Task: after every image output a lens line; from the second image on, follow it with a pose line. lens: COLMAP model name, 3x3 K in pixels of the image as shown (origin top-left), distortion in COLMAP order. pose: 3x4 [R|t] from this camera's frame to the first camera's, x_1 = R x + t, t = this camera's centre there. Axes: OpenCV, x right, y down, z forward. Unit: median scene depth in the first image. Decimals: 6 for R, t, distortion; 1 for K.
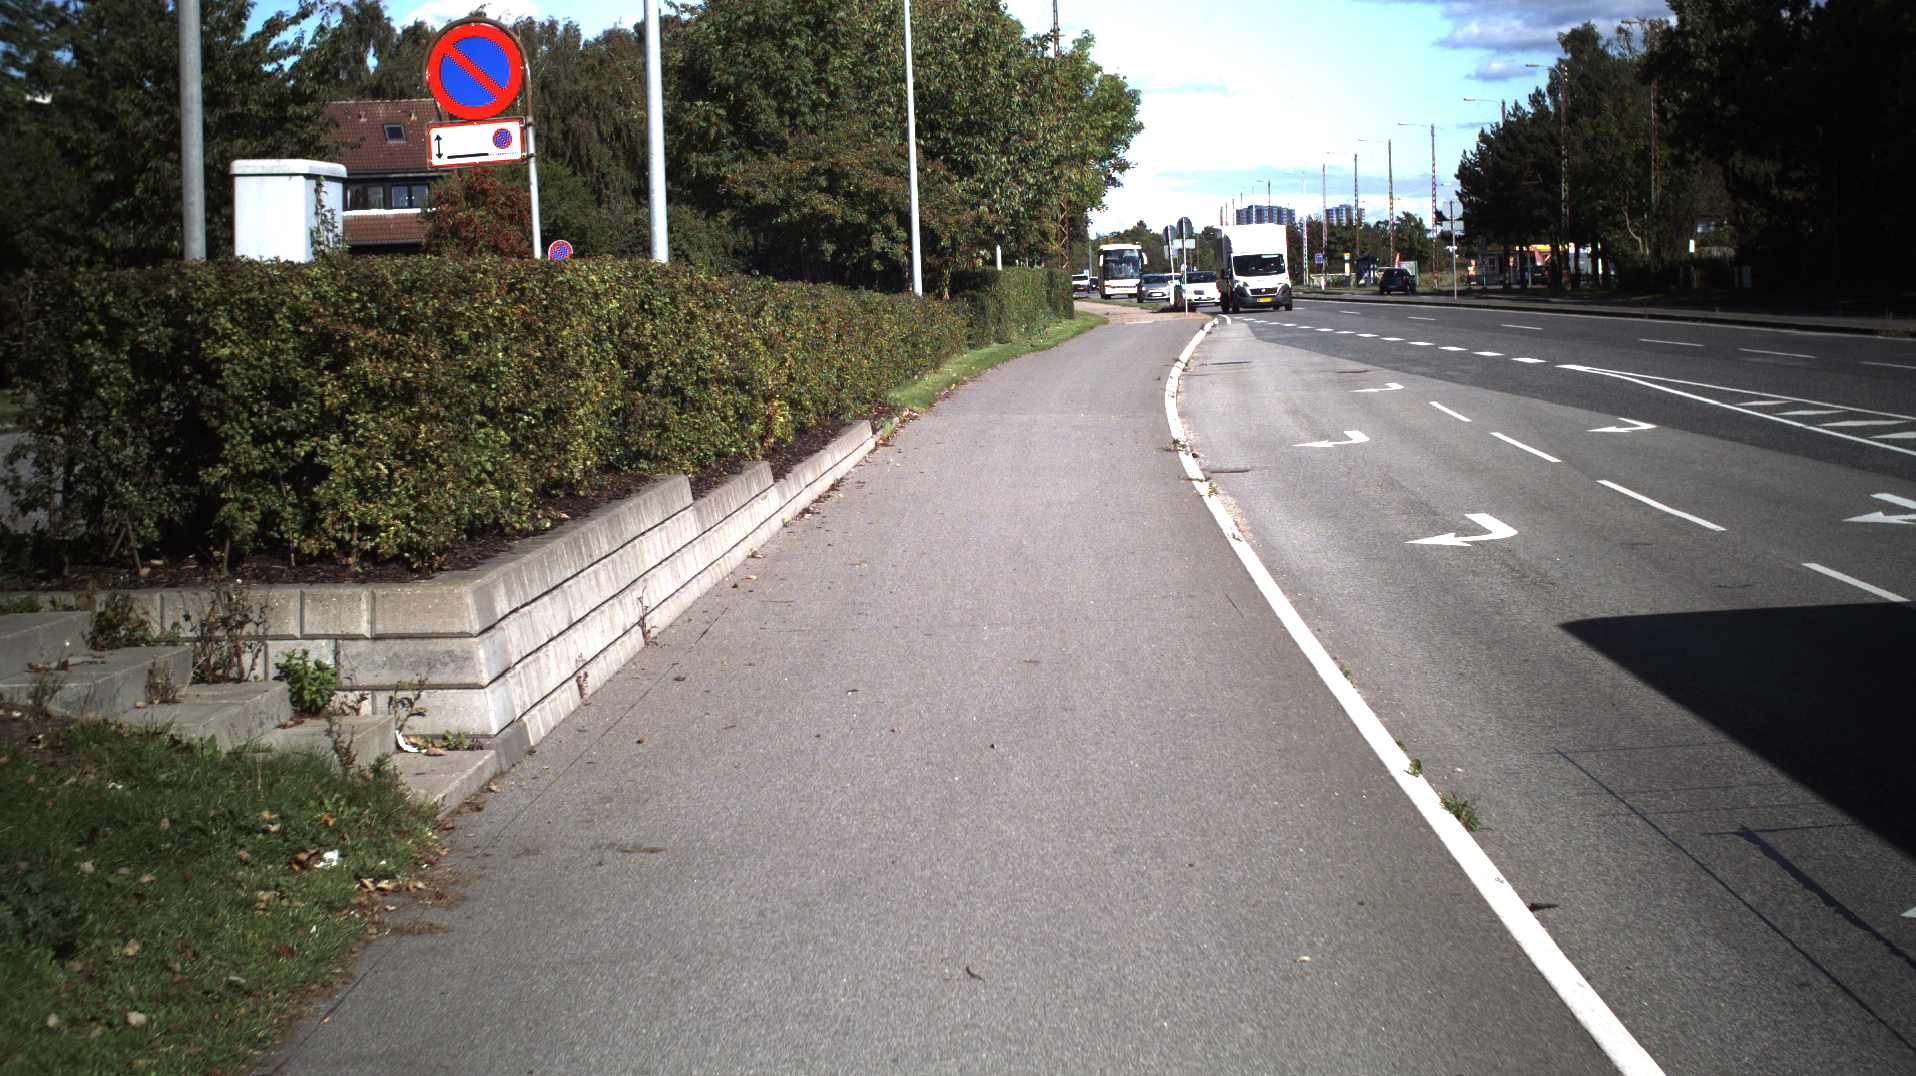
lens RADIAL K [[4056.9, 0, 958.0], [0, 4056.9, 538.0], [0, 0, 1]] dist [-0.359124, 0.624461]
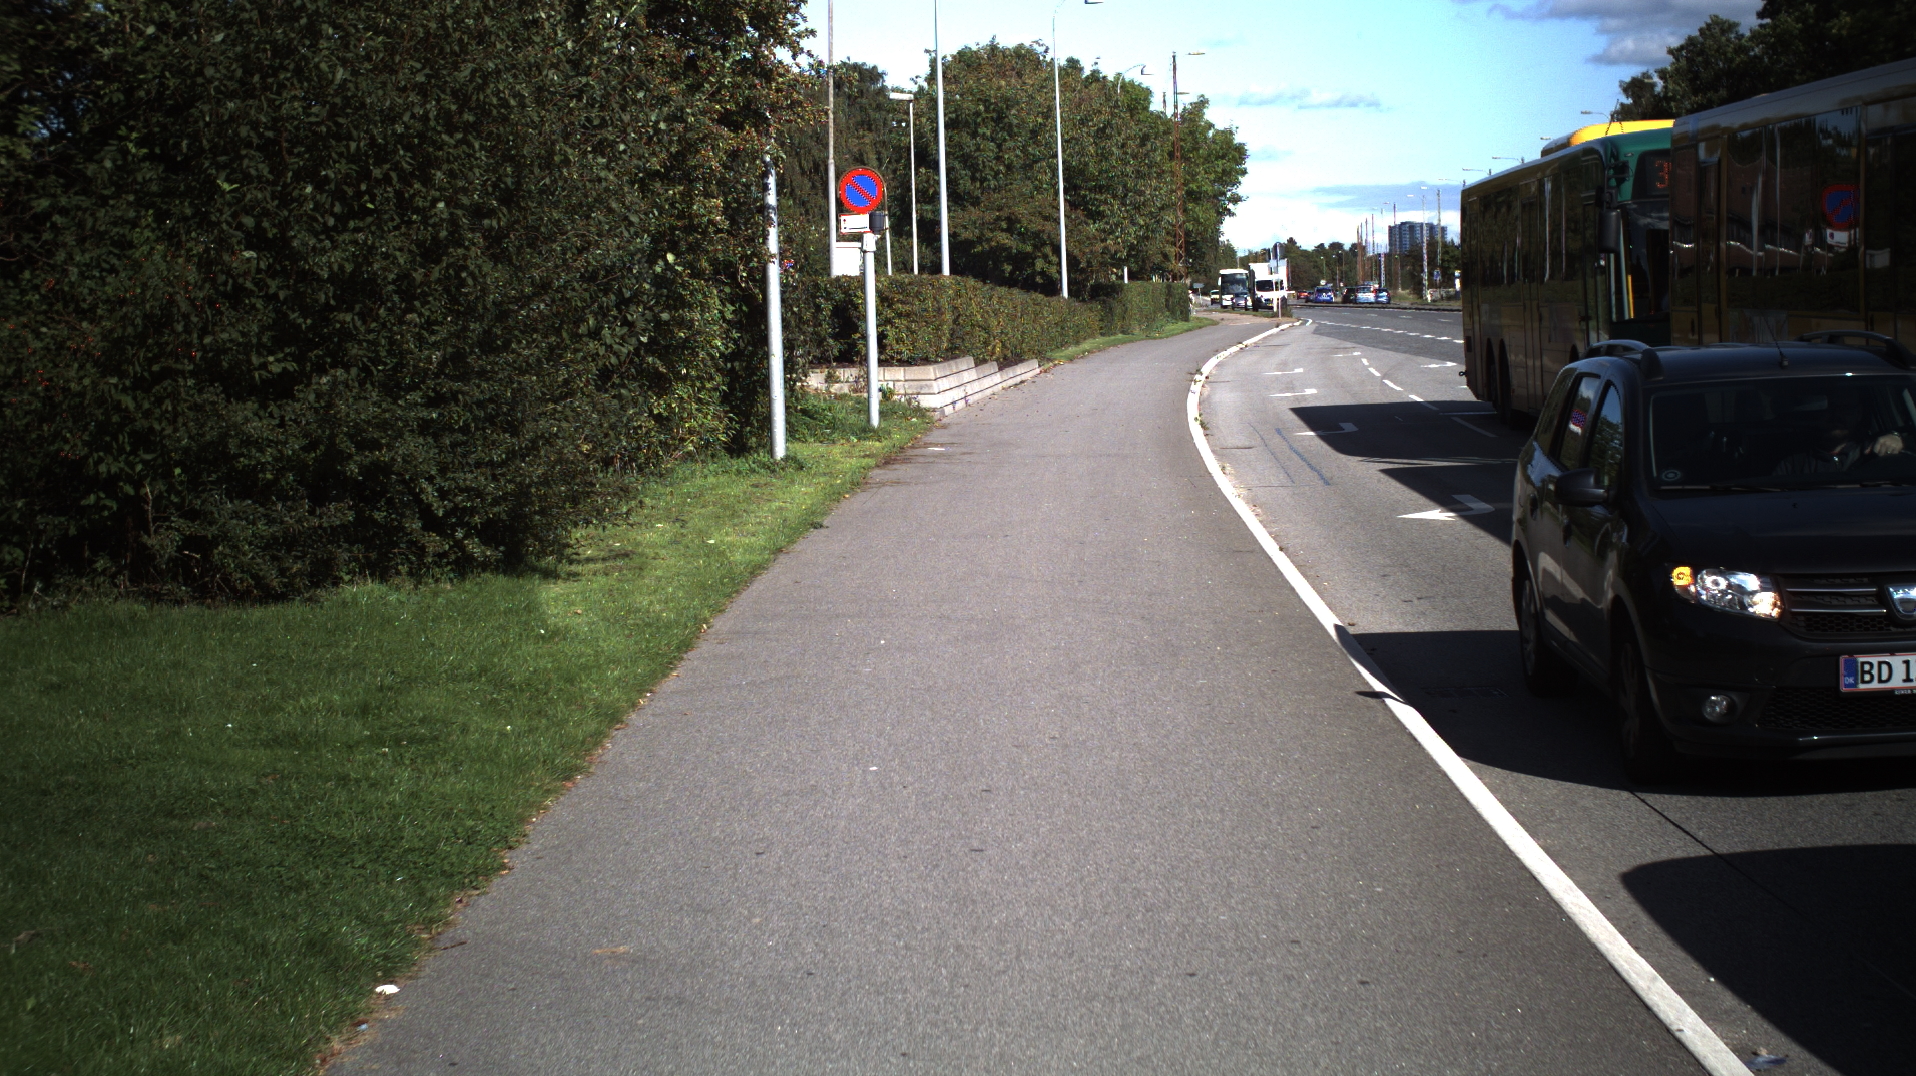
lens RADIAL K [[4056.9, 0, 958.0], [0, 4056.9, 538.0], [0, 0, 1]] dist [-0.359124, 0.624461]
pose [[0.999269, 0.002472, -0.038156, 0.008092], [-0.002619, 0.999989, -0.003788, 0.036137], [0.038146, 0.003885, 0.999265, -0.527640]]
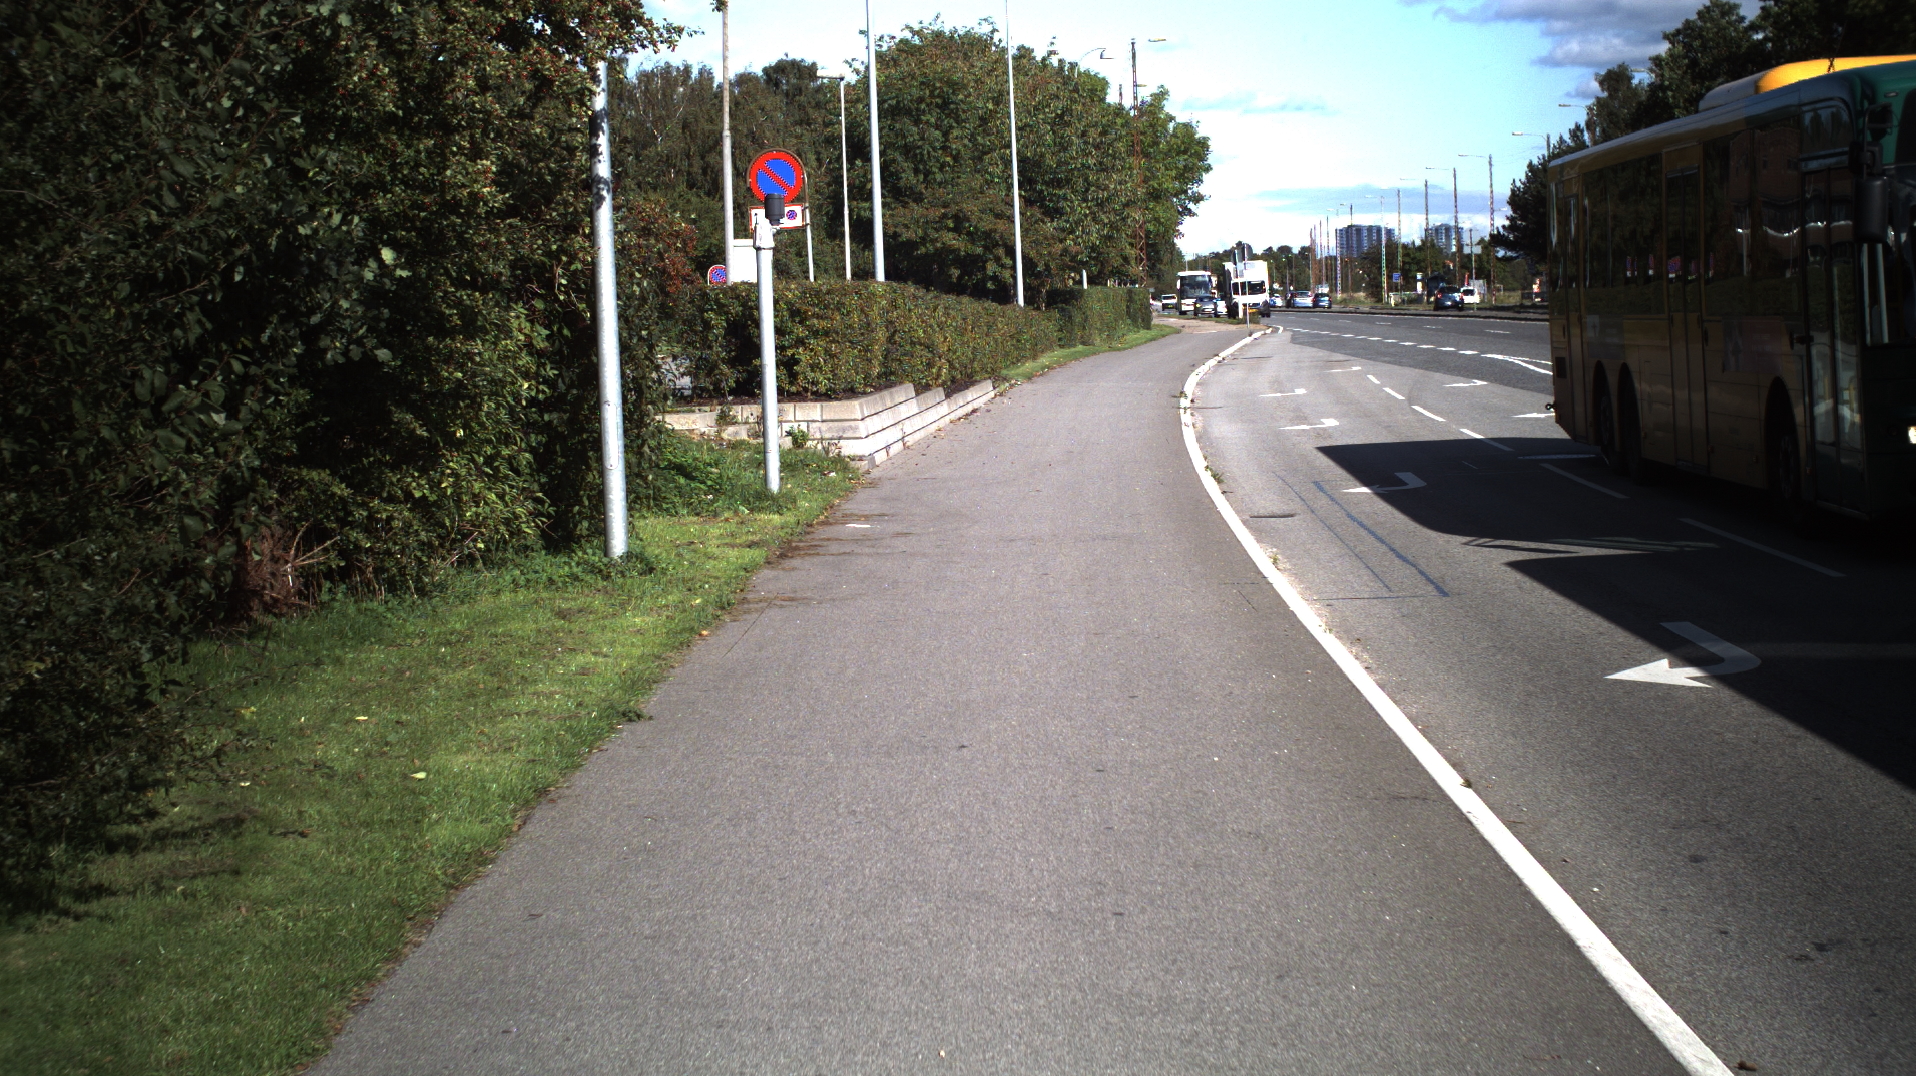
lens RADIAL K [[4056.9, 0, 958.0], [0, 4056.9, 538.0], [0, 0, 1]] dist [-0.359124, 0.624461]
pose [[0.999673, -0.003742, -0.025288, 0.003128], [0.003612, 0.999980, -0.005182, 0.024097], [0.025307, 0.005089, 0.999667, -0.351709]]
